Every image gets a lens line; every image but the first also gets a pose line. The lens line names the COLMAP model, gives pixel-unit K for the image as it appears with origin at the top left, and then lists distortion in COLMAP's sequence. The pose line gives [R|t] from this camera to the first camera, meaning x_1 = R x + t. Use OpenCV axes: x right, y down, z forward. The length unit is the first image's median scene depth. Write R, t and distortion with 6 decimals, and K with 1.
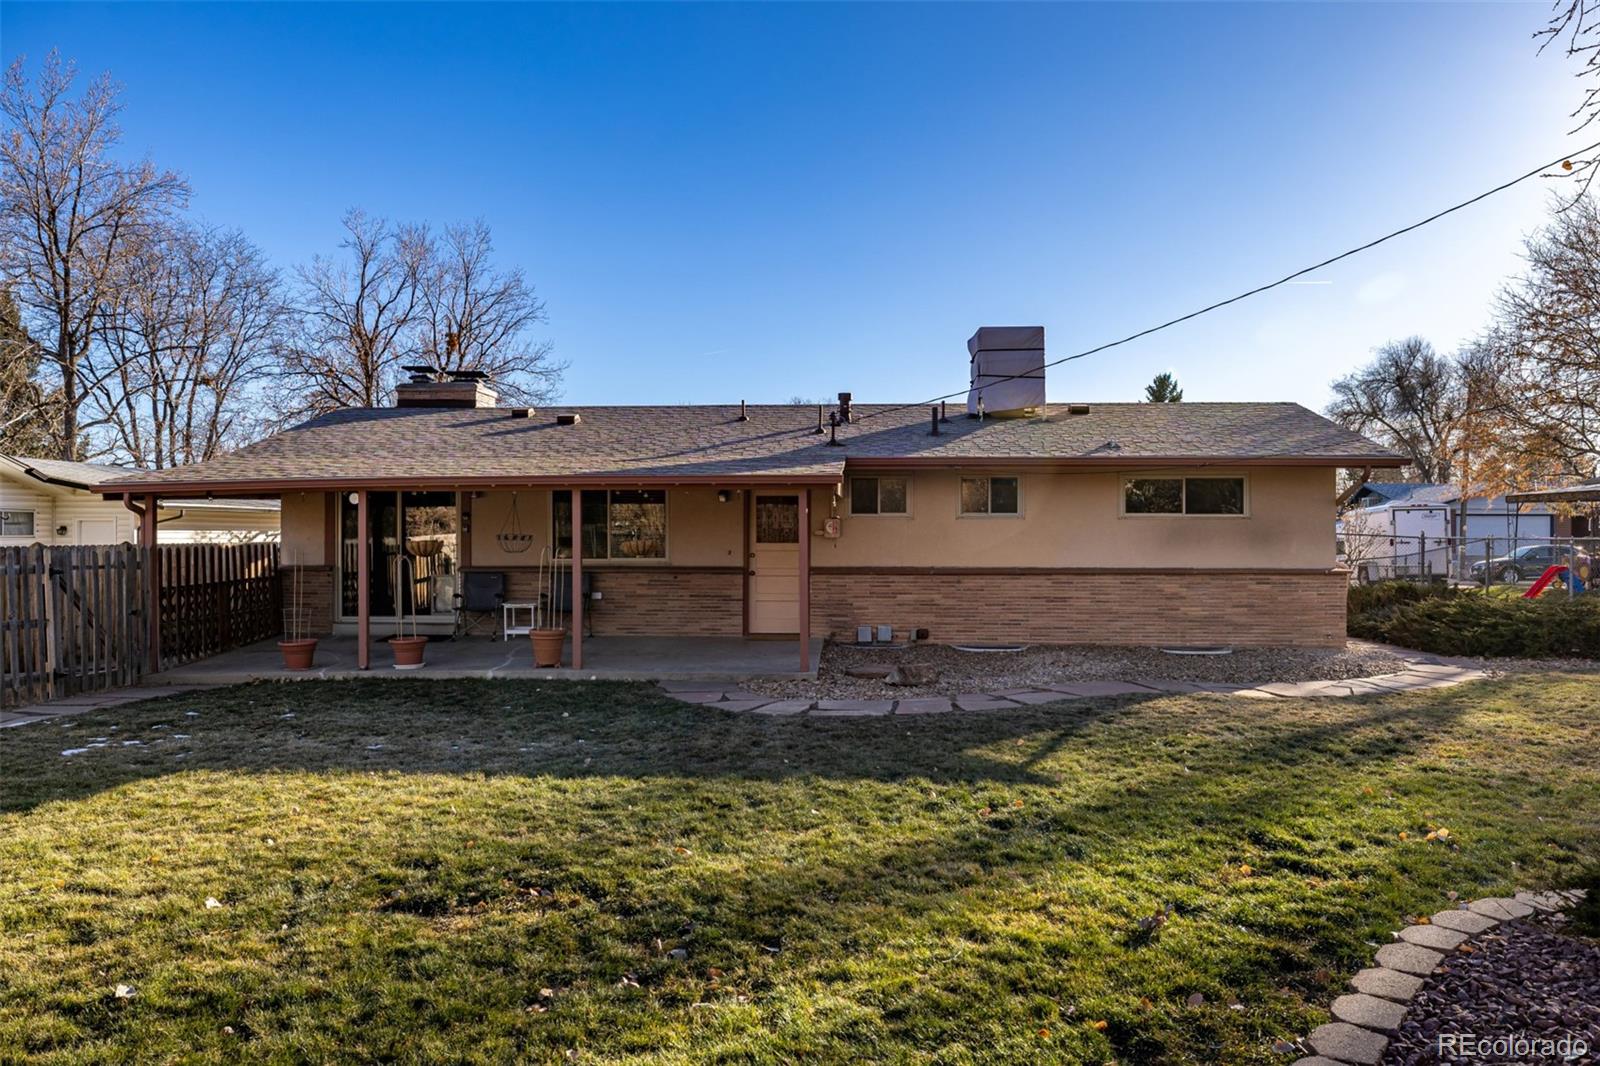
lens RADIAL K [[1119.1, 0, 799.9], [0, 1119.1, 535.6], [0, 0, 1]] dist [-0.011712, -0.003581]
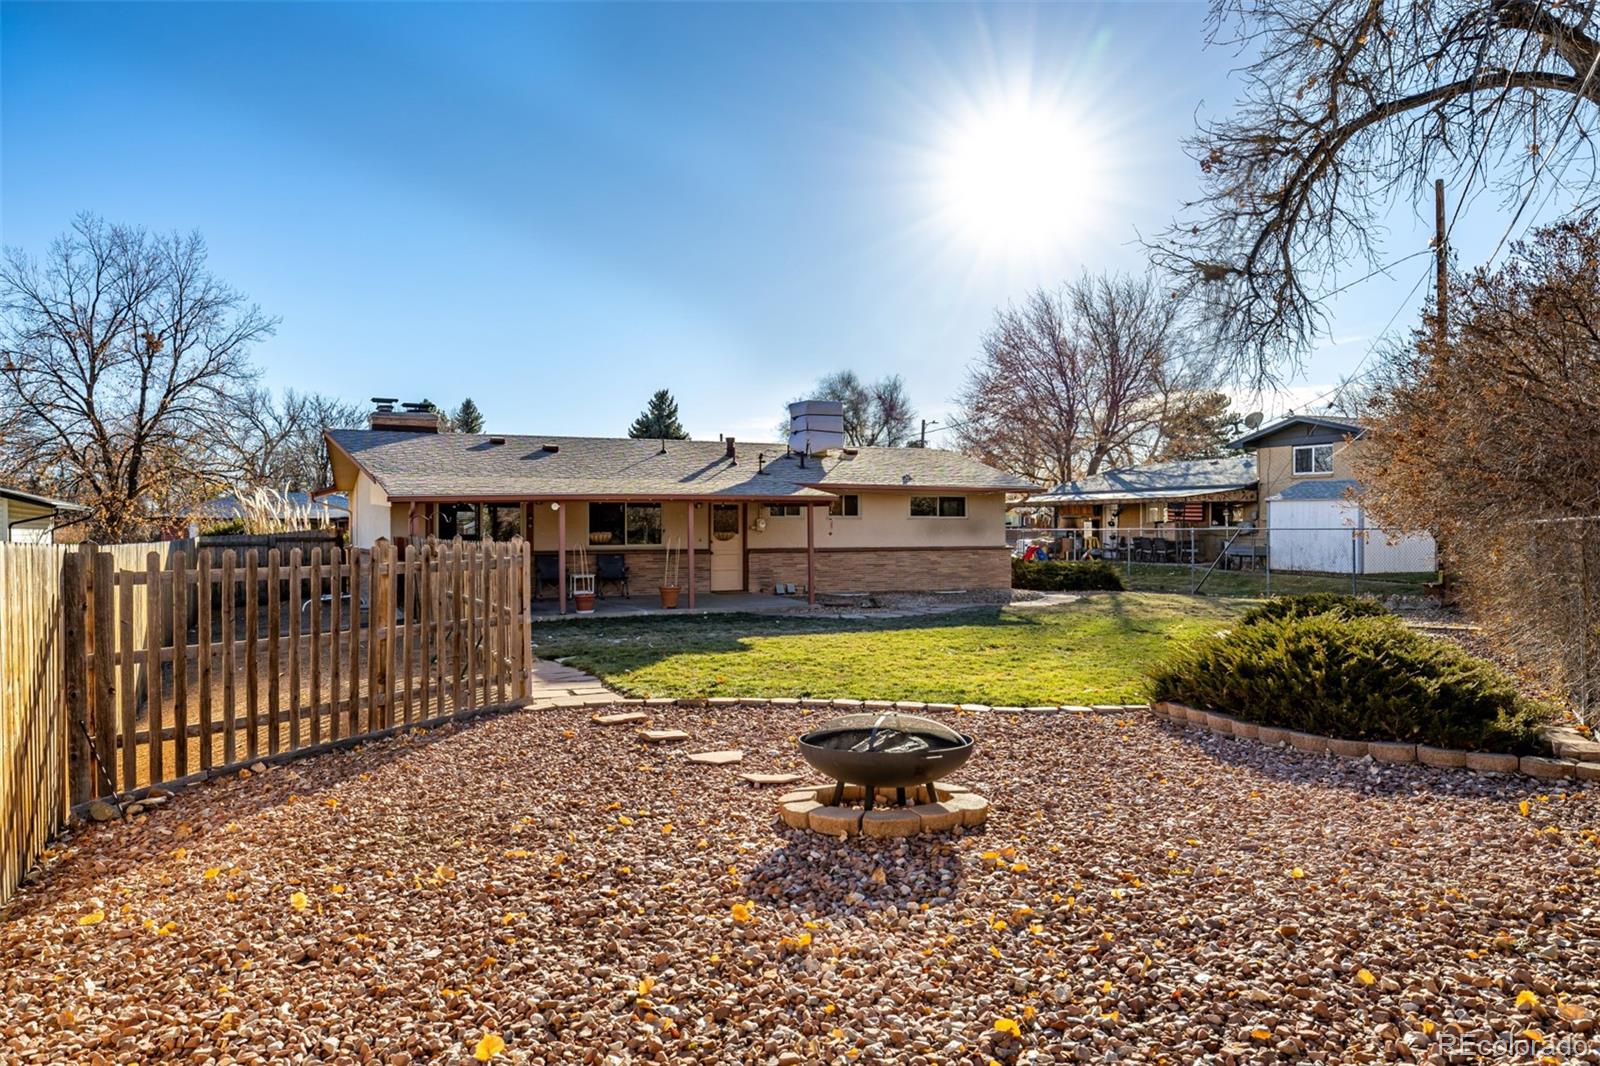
lens RADIAL K [[1119.1, 0, 805.8], [0, 1119.1, 531.0], [0, 0, 1]] dist [-0.011712, -0.003581]
pose [[0.866119, -0.004506, 0.499817, -0.723740], [0.003999, 0.999990, 0.002086, -0.000658], [-0.499821, 0.000192, 0.866129, -0.451860]]
